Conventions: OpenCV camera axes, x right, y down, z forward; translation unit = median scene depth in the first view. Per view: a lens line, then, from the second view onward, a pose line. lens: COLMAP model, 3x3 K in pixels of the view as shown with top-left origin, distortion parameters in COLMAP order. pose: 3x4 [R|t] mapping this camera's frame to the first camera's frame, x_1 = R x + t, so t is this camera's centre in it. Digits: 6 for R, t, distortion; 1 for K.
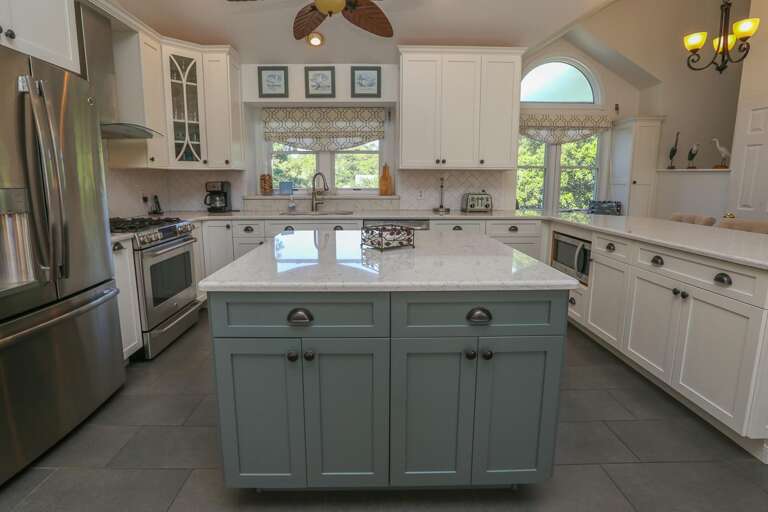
lens RADIAL K [[389.4, 0, 375.5], [0, 389.4, 238.6], [0, 0, 1]] dist [-0.013496, -0.000688]
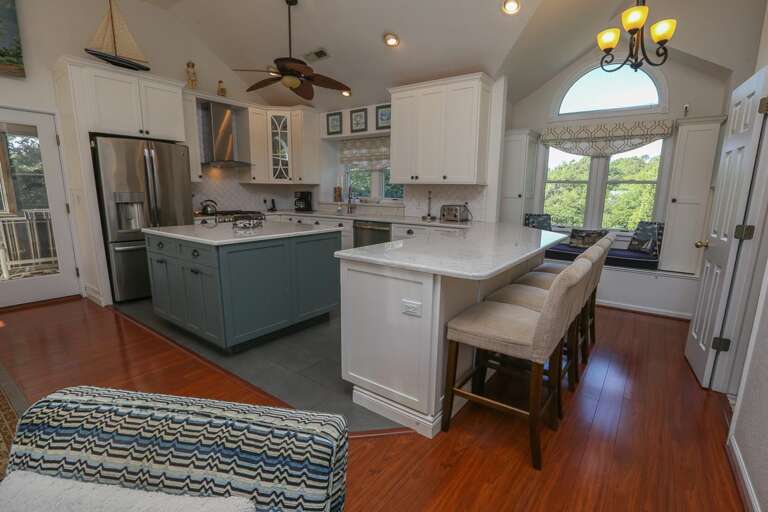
lens RADIAL K [[362.7, 0, 384.4], [0, 362.7, 258.0], [0, 0, 1]] dist [-0.015109, 0.000598]
pose [[0.798614, 0.121353, -0.589482, 0.757704], [-0.105719, 0.992517, 0.061099, -0.004988], [0.592485, 0.013525, 0.805468, 0.021627]]
